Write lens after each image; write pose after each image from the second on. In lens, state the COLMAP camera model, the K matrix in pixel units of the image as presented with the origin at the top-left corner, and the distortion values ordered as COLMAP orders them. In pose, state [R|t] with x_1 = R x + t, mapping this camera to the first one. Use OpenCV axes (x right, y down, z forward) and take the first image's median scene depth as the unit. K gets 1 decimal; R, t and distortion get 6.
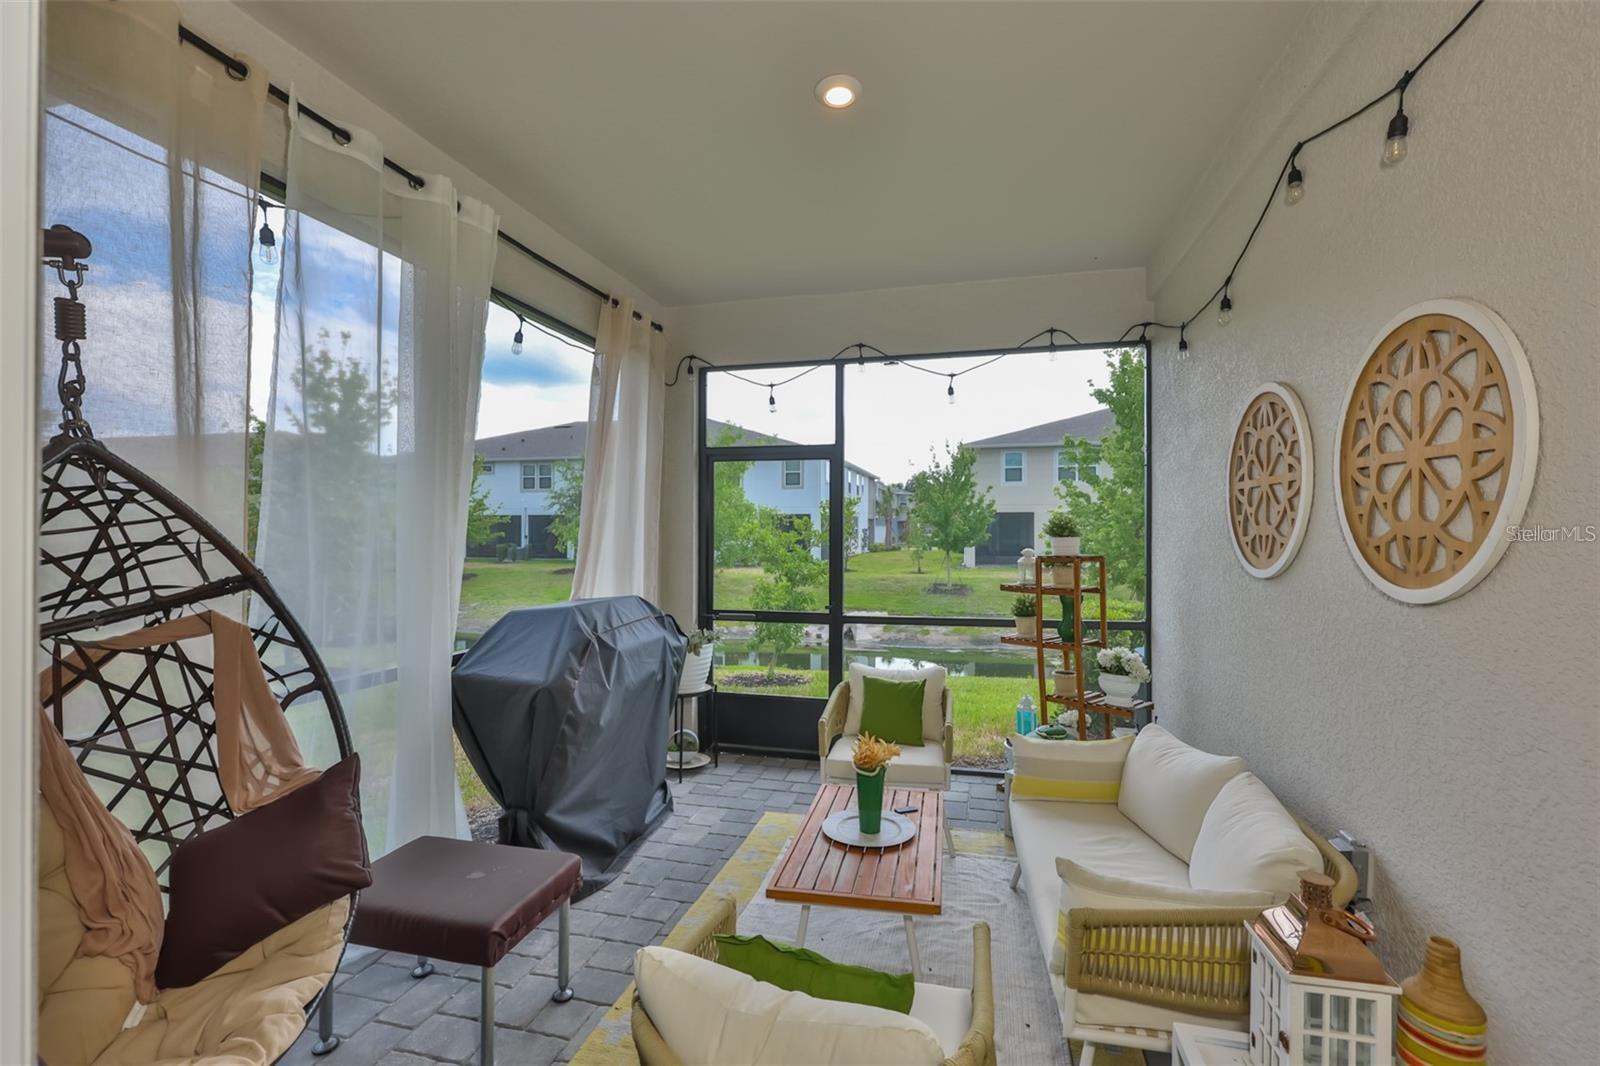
lens RADIAL K [[691.3, 0, 811.3], [0, 691.3, 529.1], [0, 0, 1]] dist [-0.002285, 0.001088]
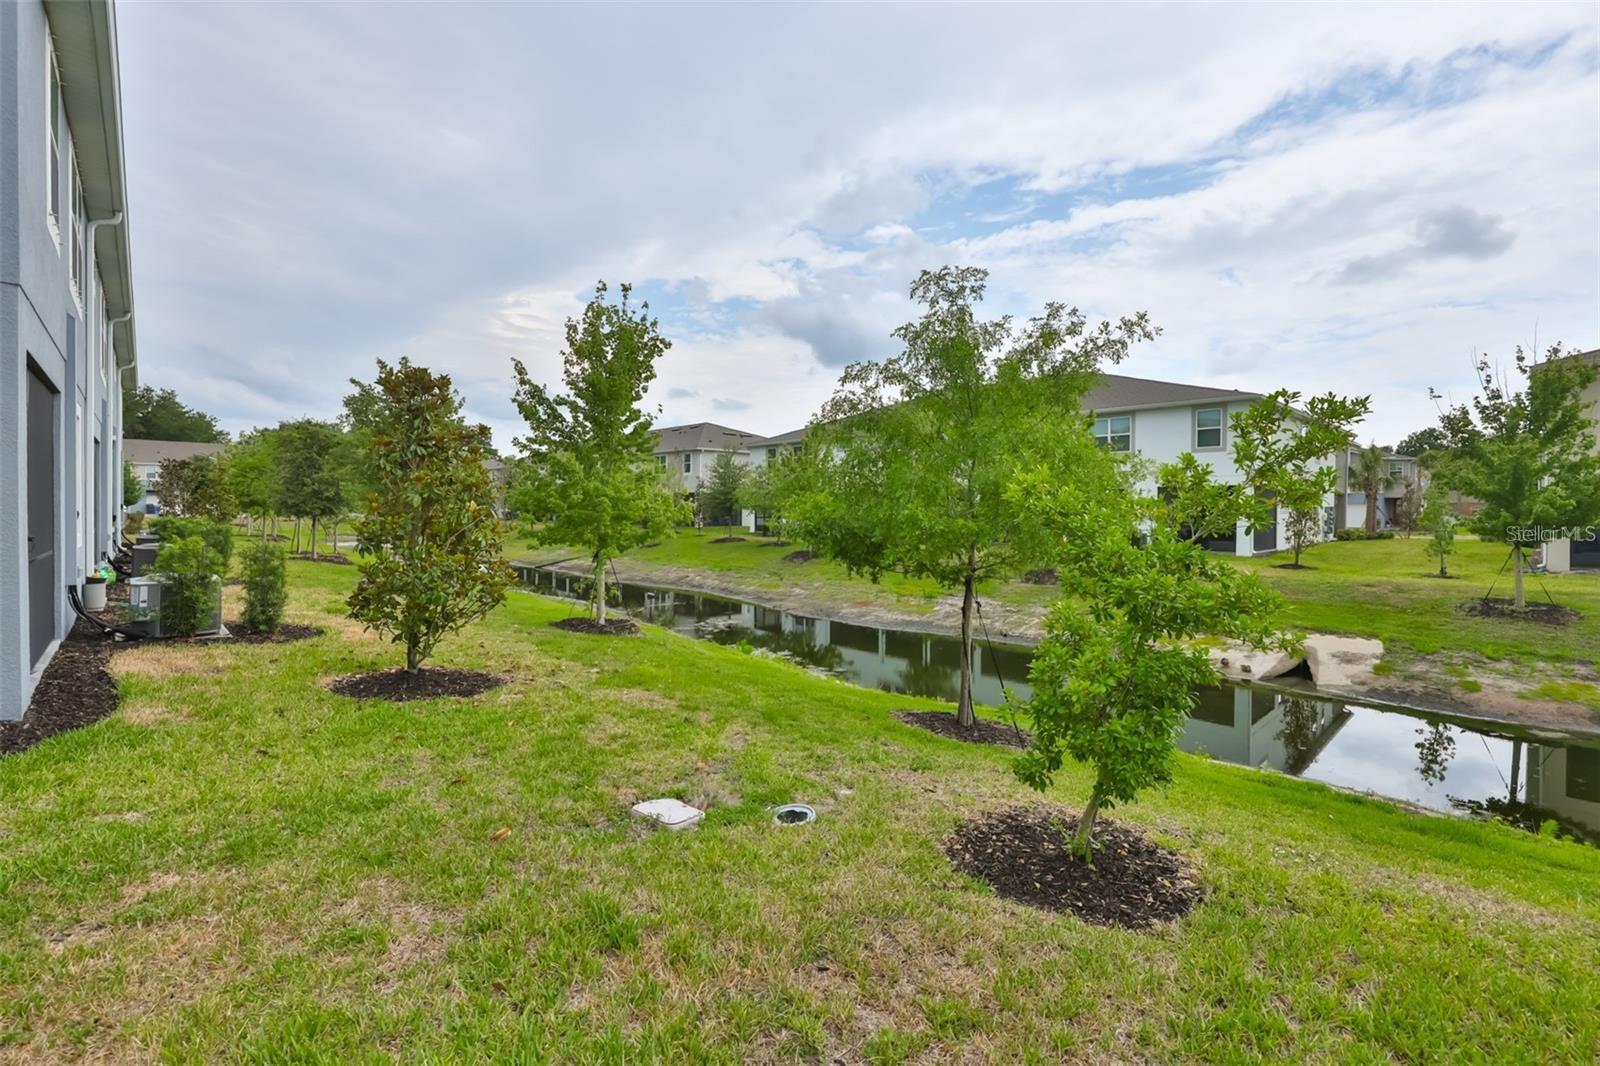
lens RADIAL K [[691.3, 0, 796.1], [0, 691.3, 515.2], [0, 0, 1]] dist [-0.002285, 0.001088]
pose [[0.839576, 0.008768, -0.543171, 0.005895], [-0.003987, 0.999942, 0.009979, 0.004787], [0.543228, -0.006212, 0.839563, 0.191197]]
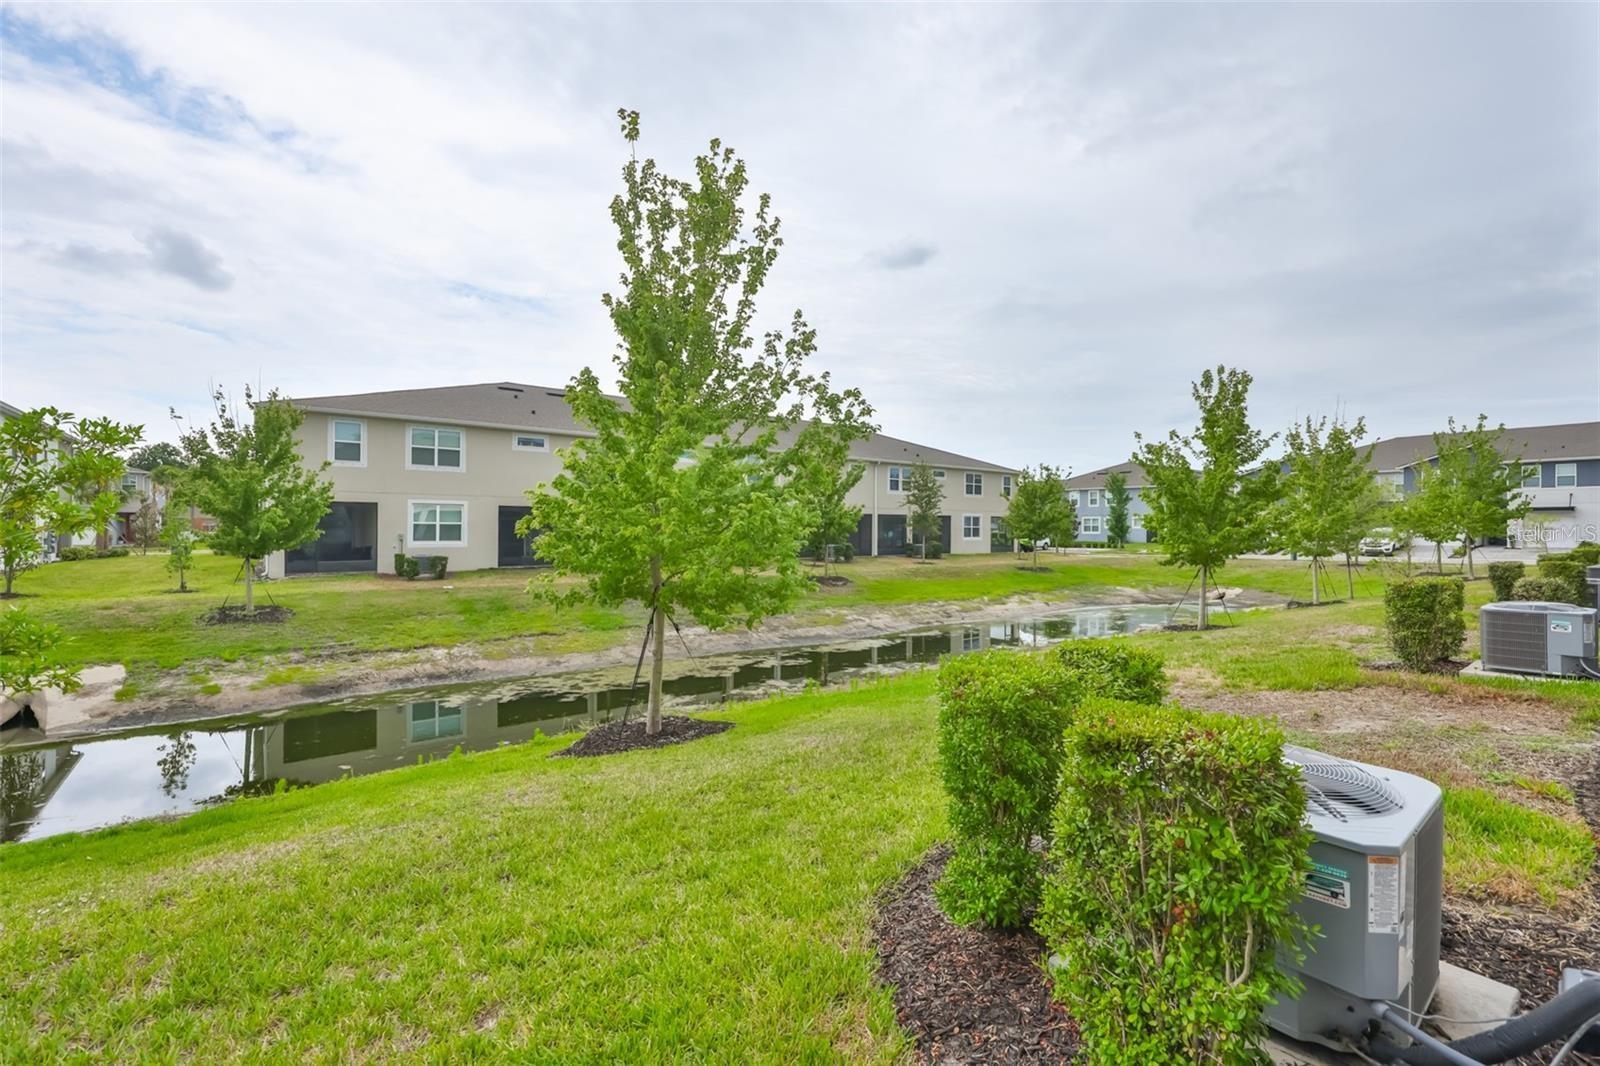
lens RADIAL K [[691.3, 0, 807.2], [0, 691.3, 531.4], [0, 0, 1]] dist [-0.002285, 0.001088]
pose [[0.606997, 0.000796, 0.794704, -0.001307], [-0.005210, 0.999982, 0.002978, 0.003203], [-0.794687, -0.005948, 0.606990, 0.176511]]
